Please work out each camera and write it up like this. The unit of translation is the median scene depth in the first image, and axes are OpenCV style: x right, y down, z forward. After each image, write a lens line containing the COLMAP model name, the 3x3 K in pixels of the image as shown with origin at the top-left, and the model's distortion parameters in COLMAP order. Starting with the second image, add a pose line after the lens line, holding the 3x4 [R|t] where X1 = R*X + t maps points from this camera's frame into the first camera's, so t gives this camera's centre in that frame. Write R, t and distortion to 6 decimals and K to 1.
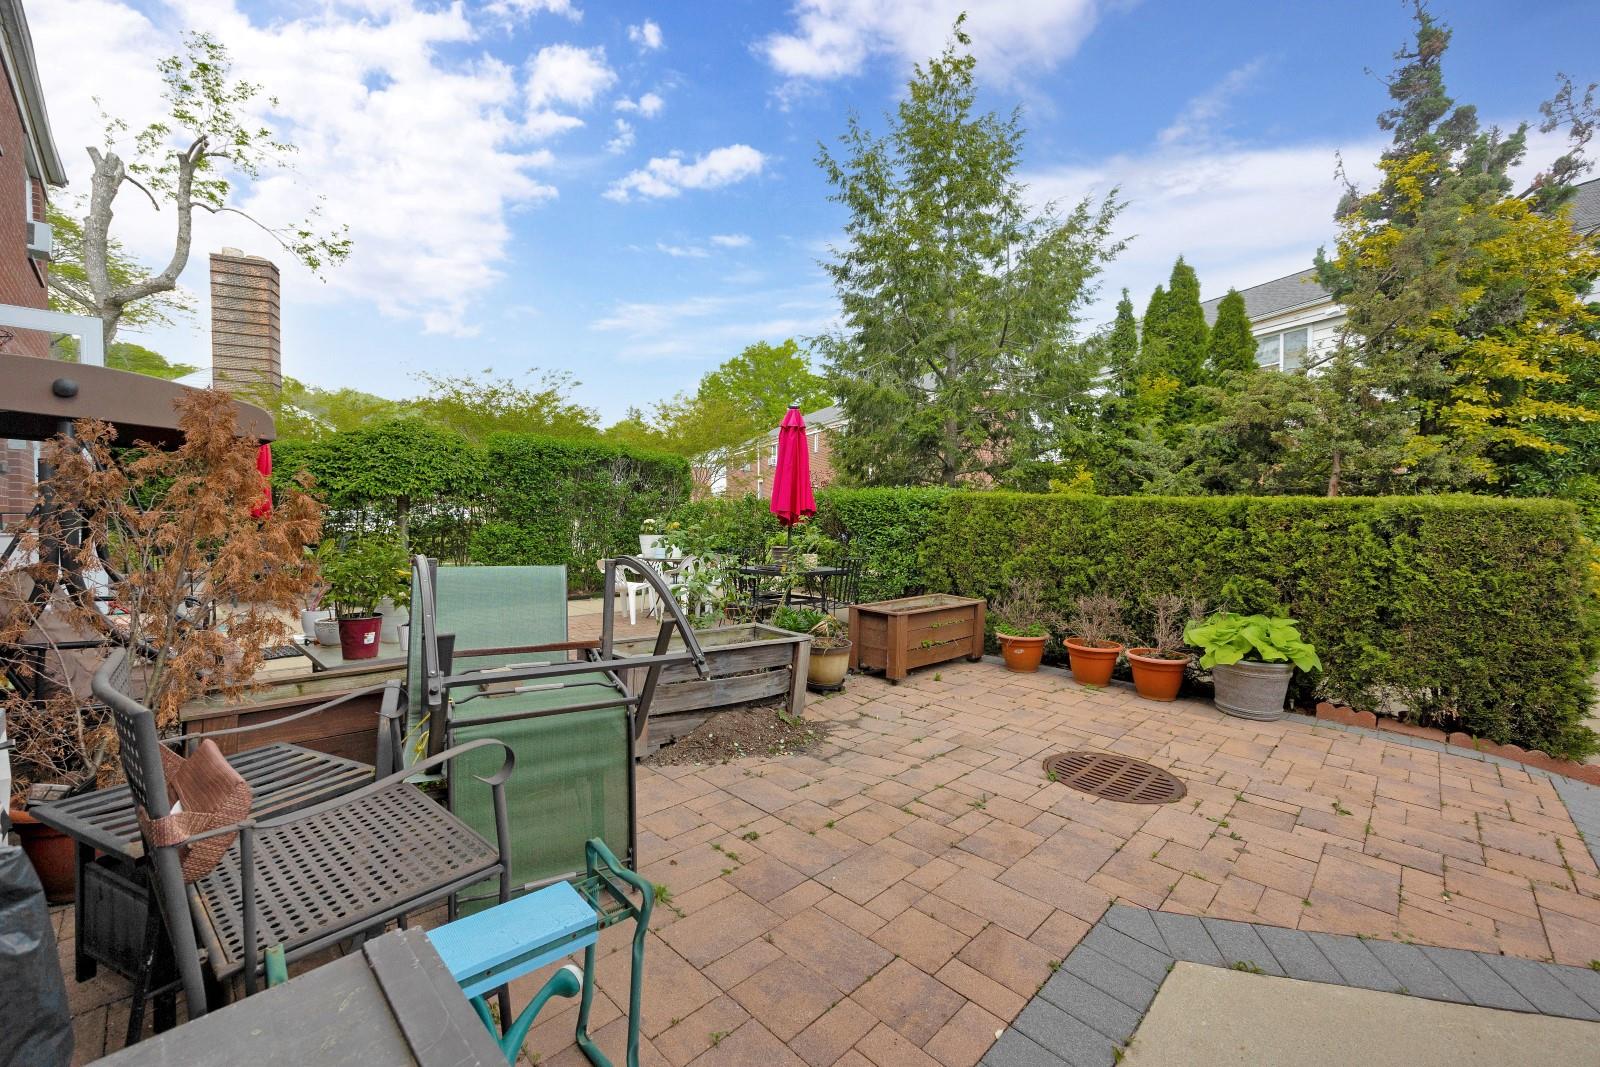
lens RADIAL K [[642.1, 0, 800.8], [0, 642.1, 533.4], [0, 0, 1]] dist [-0.005307, 0.000528]
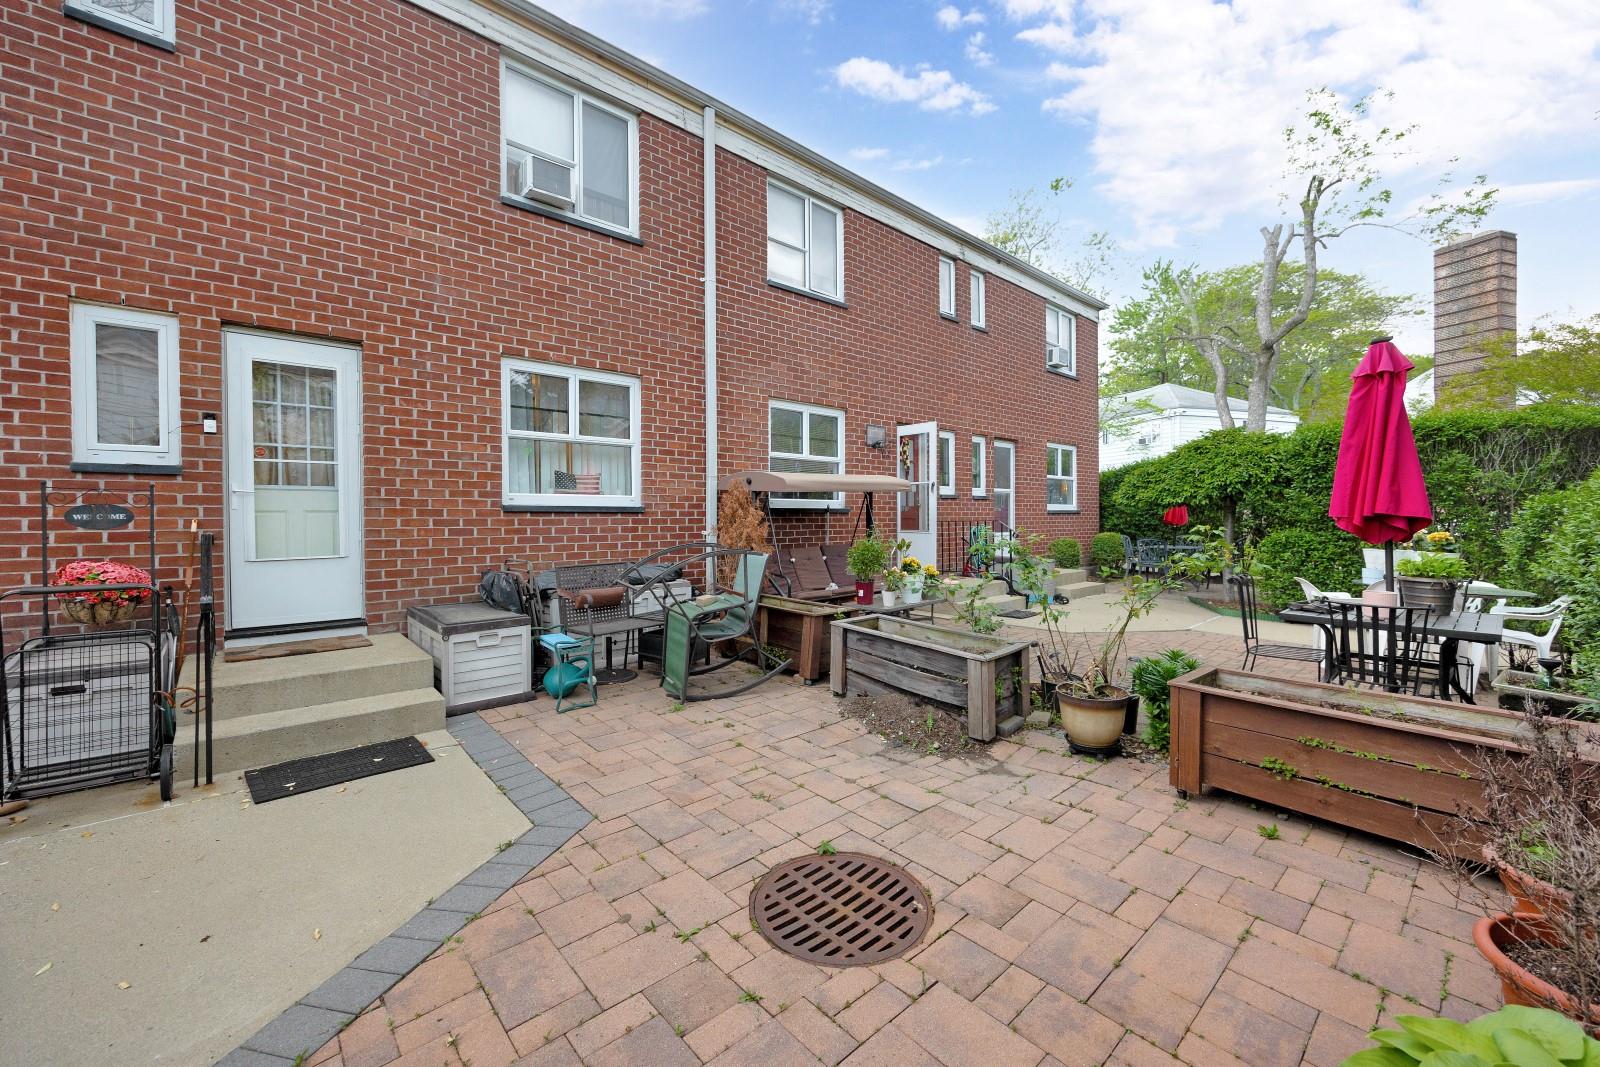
lens RADIAL K [[642.1, 0, 810.7], [0, 642.1, 517.6], [0, 0, 1]] dist [-0.005307, 0.000528]
pose [[-0.060933, -0.002541, -0.998139, 0.887990], [-0.018258, 0.999832, -0.001431, -0.035551], [0.997975, 0.018137, -0.060969, 0.741269]]
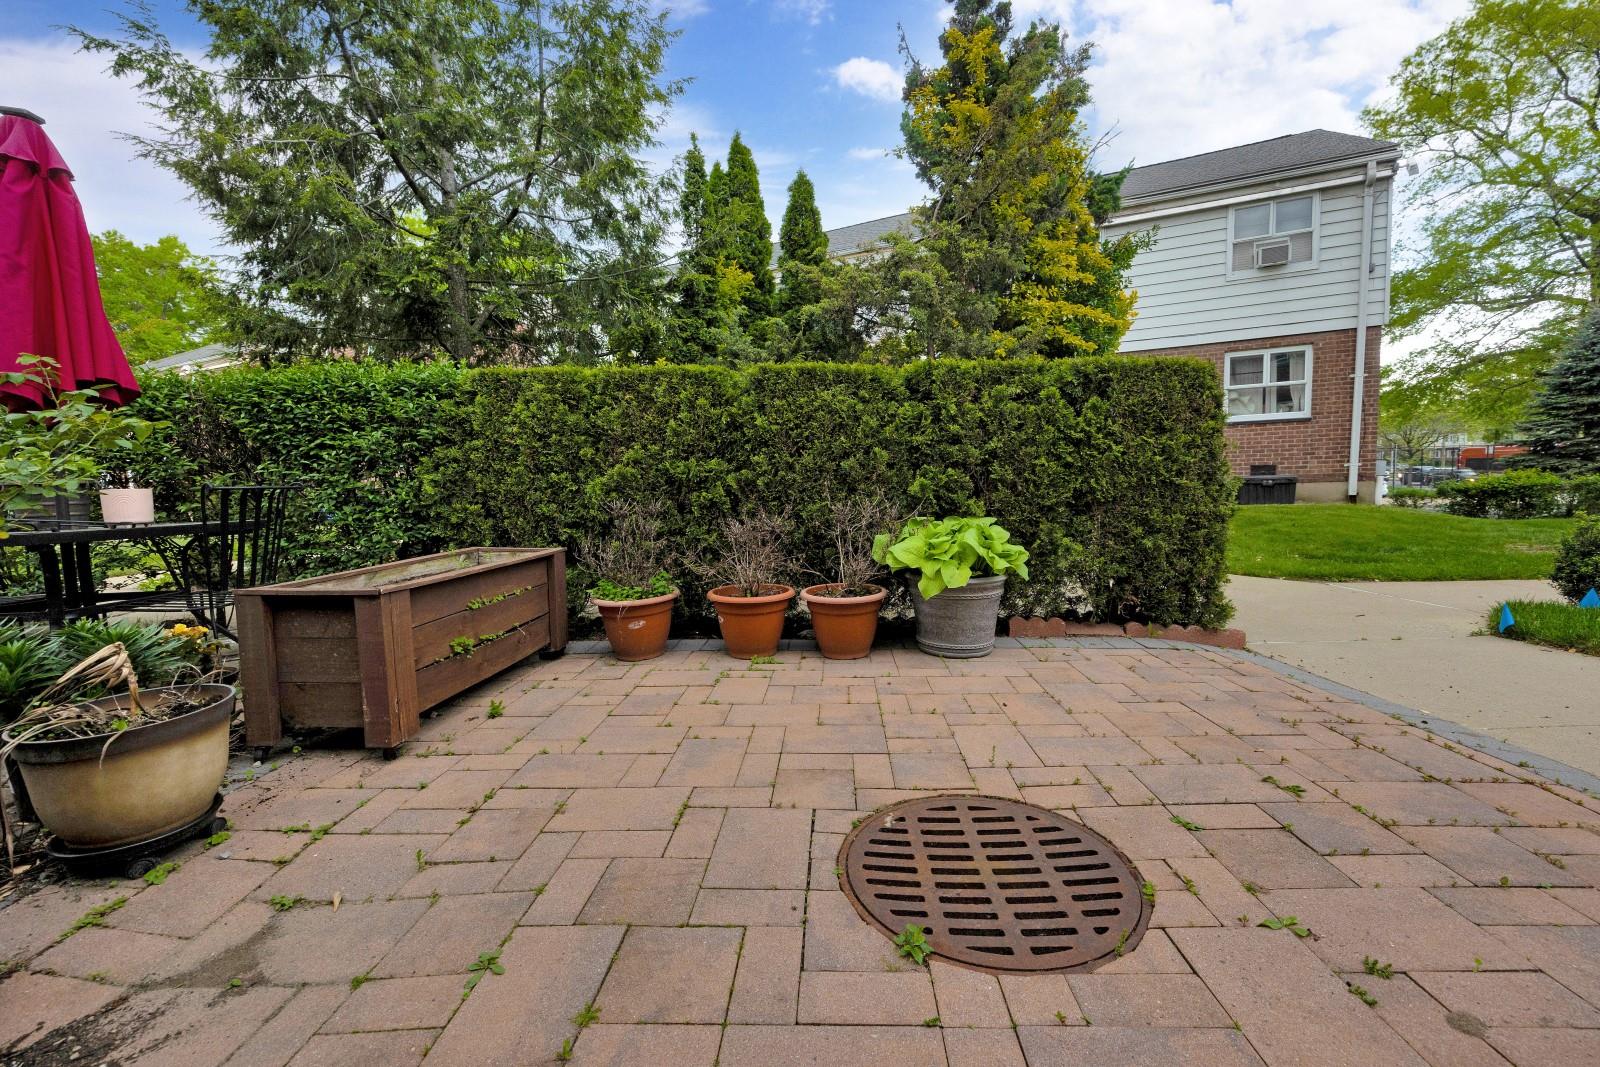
lens RADIAL K [[642.1, 0, 809.1], [0, 642.1, 530.1], [0, 0, 1]] dist [-0.005307, 0.000528]
pose [[0.741577, -0.090426, 0.664746, 0.092716], [0.061711, 0.995868, 0.066625, 0.083512], [-0.668024, -0.008386, 0.744093, 0.558569]]
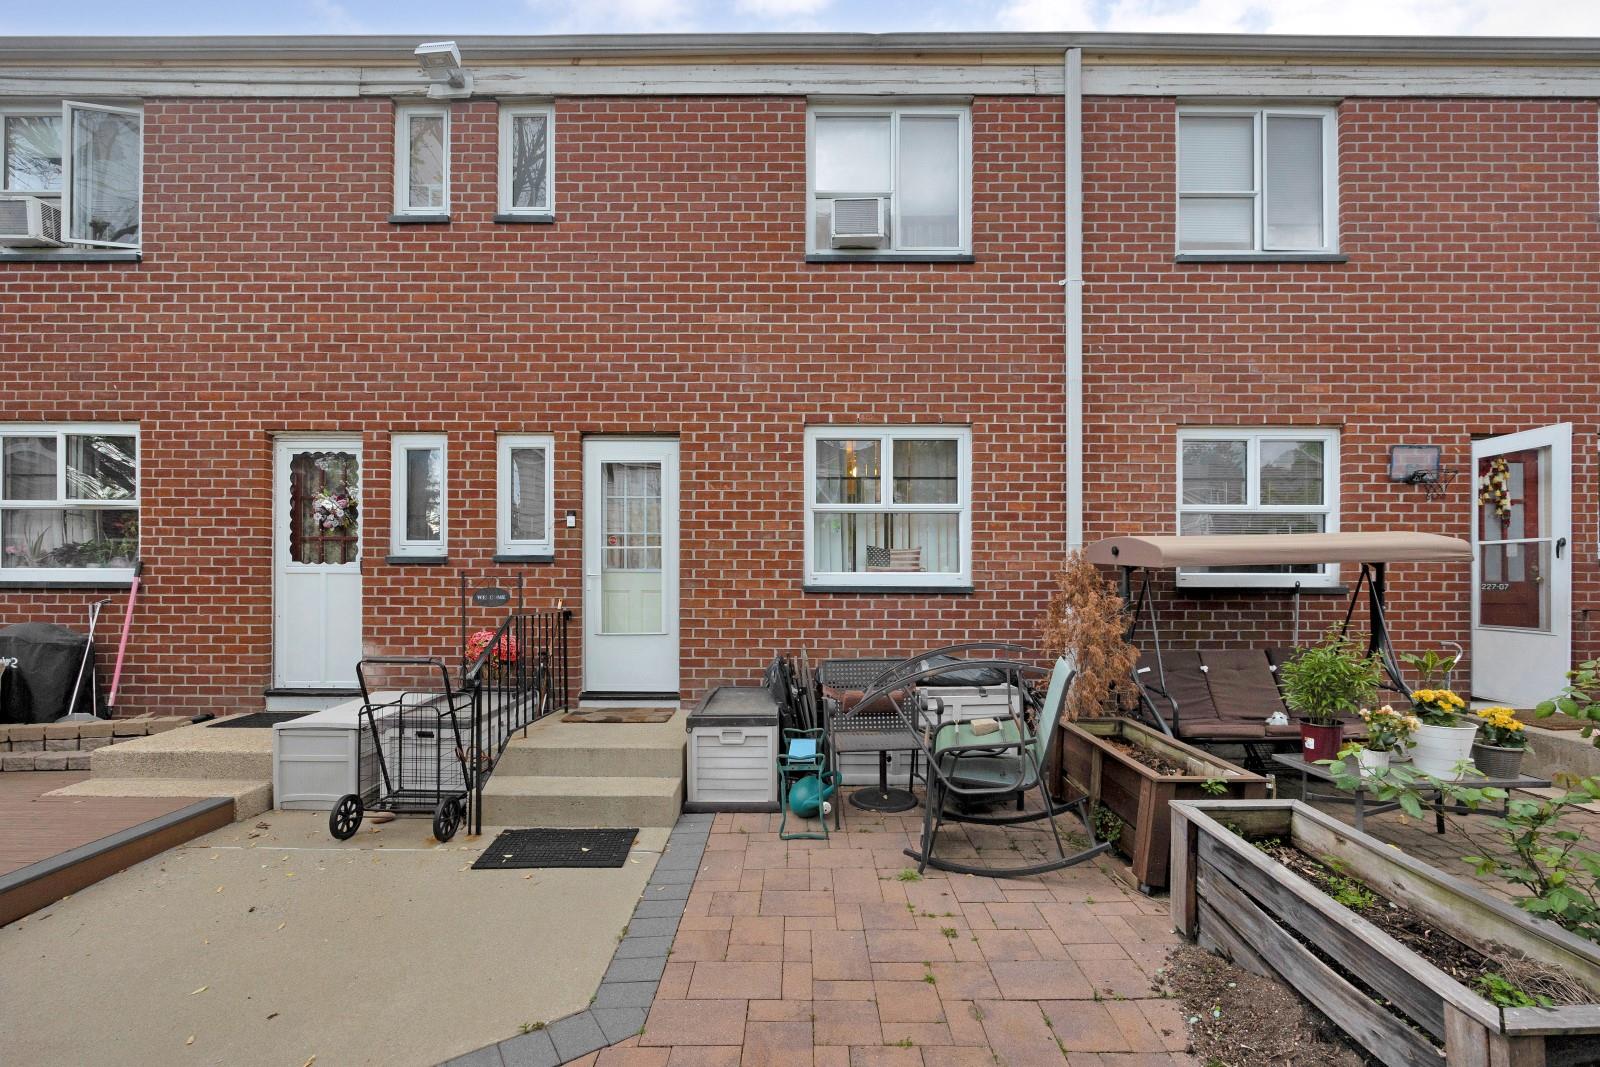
lens RADIAL K [[642.1, 0, 825.1], [0, 642.1, 574.0], [0, 0, 1]] dist [-0.005307, 0.000528]
pose [[-0.727828, -0.011424, -0.685664, 0.470962], [-0.021823, 0.999741, 0.006508, -0.077674], [0.685412, 0.019700, -0.727889, 0.930411]]
